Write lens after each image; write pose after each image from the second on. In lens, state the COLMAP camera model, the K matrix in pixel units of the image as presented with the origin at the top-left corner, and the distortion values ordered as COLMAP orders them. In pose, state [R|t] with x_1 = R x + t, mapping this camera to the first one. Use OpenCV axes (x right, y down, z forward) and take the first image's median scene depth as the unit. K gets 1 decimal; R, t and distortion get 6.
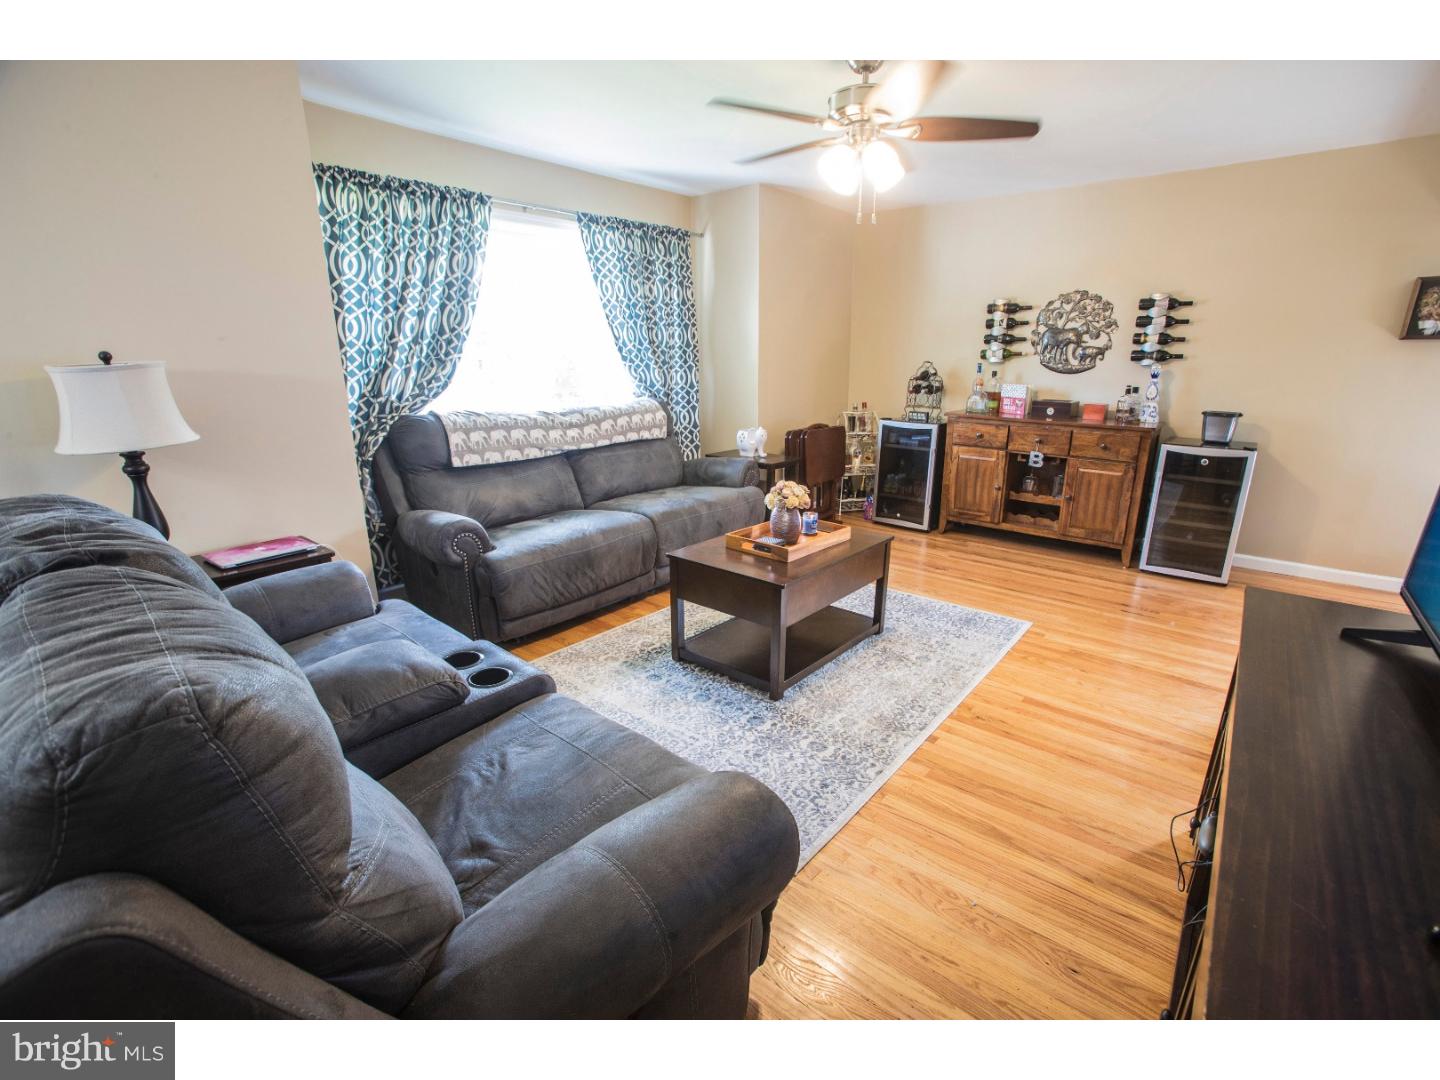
lens RADIAL K [[662.5, 0, 734.7], [0, 662.5, 549.2], [0, 0, 1]] dist [-0.088590, 0.046225]
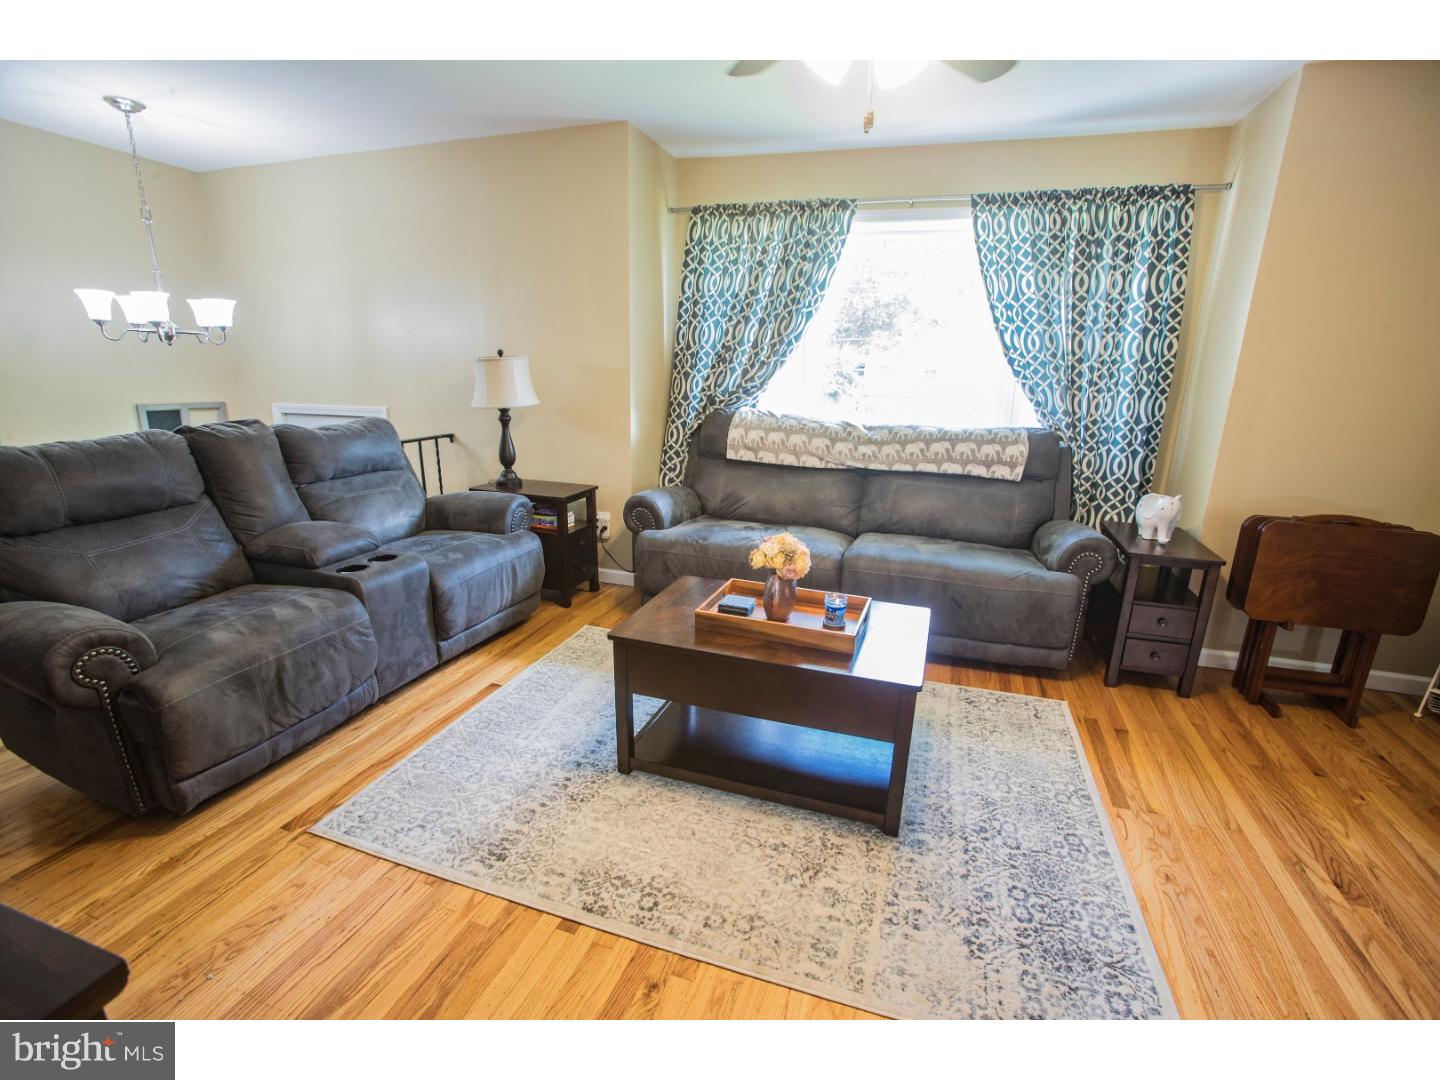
lens RADIAL K [[662.5, 0, 734.7], [0, 662.5, 549.2], [0, 0, 1]] dist [-0.088590, 0.046225]
pose [[0.351656, 0.280205, -0.893209, 0.553027], [-0.282510, 0.941431, 0.184108, -0.167851], [0.892483, 0.187598, 0.410221, 0.504291]]
